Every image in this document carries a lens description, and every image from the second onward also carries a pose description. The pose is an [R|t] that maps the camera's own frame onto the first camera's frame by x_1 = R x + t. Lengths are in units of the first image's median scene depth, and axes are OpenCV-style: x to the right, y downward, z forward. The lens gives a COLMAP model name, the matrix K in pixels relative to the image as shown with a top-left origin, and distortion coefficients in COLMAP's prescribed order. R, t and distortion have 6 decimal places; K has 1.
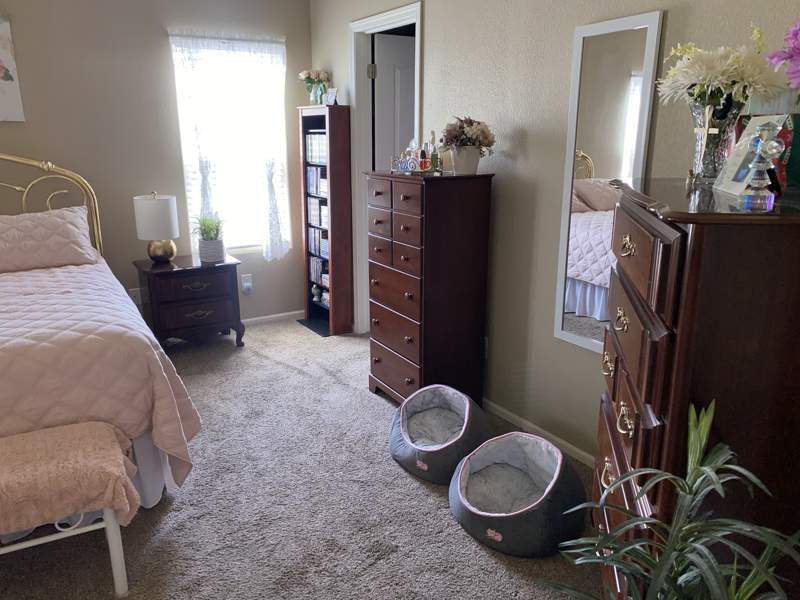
lens RADIAL K [[613.4, 0, 400.3], [0, 613.4, 299.0], [0, 0, 1]] dist [0.041559, -0.045403]
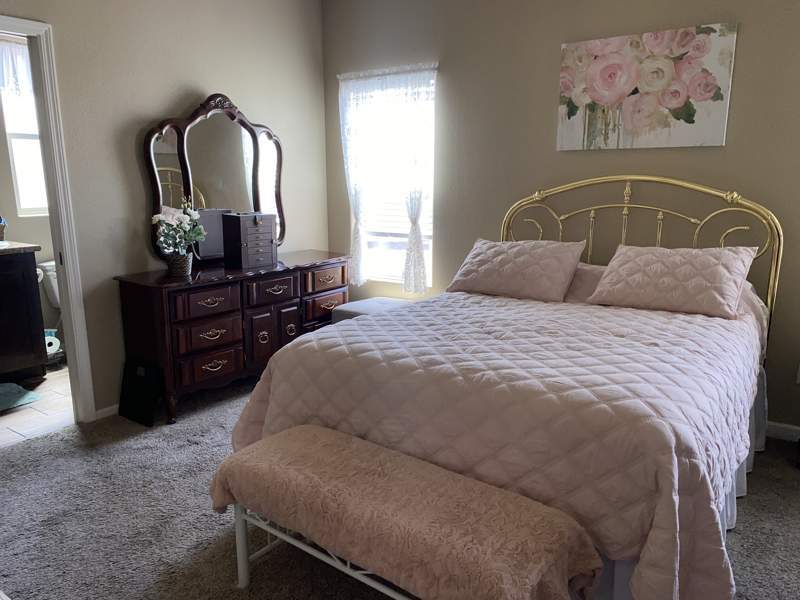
lens RADIAL K [[613.4, 0, 400.1], [0, 613.4, 301.4], [0, 0, 1]] dist [0.041559, -0.045403]
pose [[0.390957, 0.187196, -0.901172, 0.062754], [-0.241811, 0.965595, 0.095673, -0.071978], [0.888077, 0.180509, 0.422772, 0.397281]]
